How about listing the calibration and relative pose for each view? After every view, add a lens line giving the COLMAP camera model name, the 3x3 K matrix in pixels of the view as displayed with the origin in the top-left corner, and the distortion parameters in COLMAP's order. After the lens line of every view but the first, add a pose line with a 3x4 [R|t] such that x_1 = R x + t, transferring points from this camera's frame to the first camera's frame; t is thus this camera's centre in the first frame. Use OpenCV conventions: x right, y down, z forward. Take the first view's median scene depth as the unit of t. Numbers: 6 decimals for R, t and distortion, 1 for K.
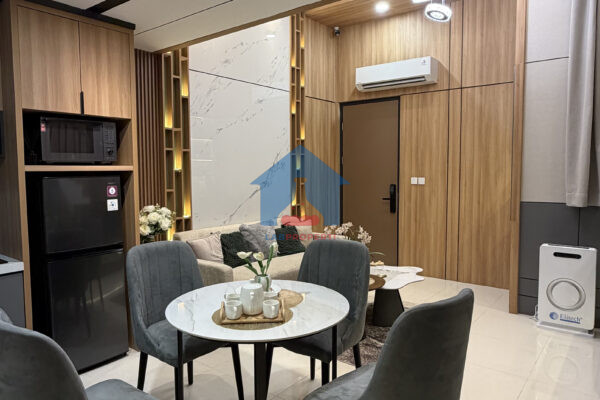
lens RADIAL K [[424.1, 0, 296.7], [0, 424.1, 198.1], [0, 0, 1]] dist [-0.001023, -0.000554]
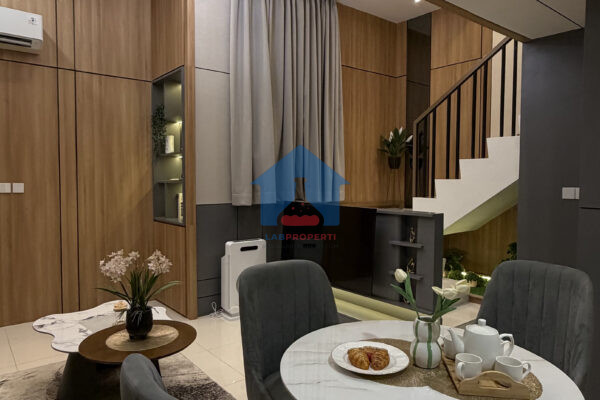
lens RADIAL K [[424.1, 0, 296.7], [0, 424.1, 198.1], [0, 0, 1]] dist [-0.001023, -0.000554]
pose [[0.232635, -0.033403, 0.971990, -0.746538], [0.061571, 0.997911, 0.019558, -0.024011], [-0.970613, 0.055296, 0.234205, 1.043231]]
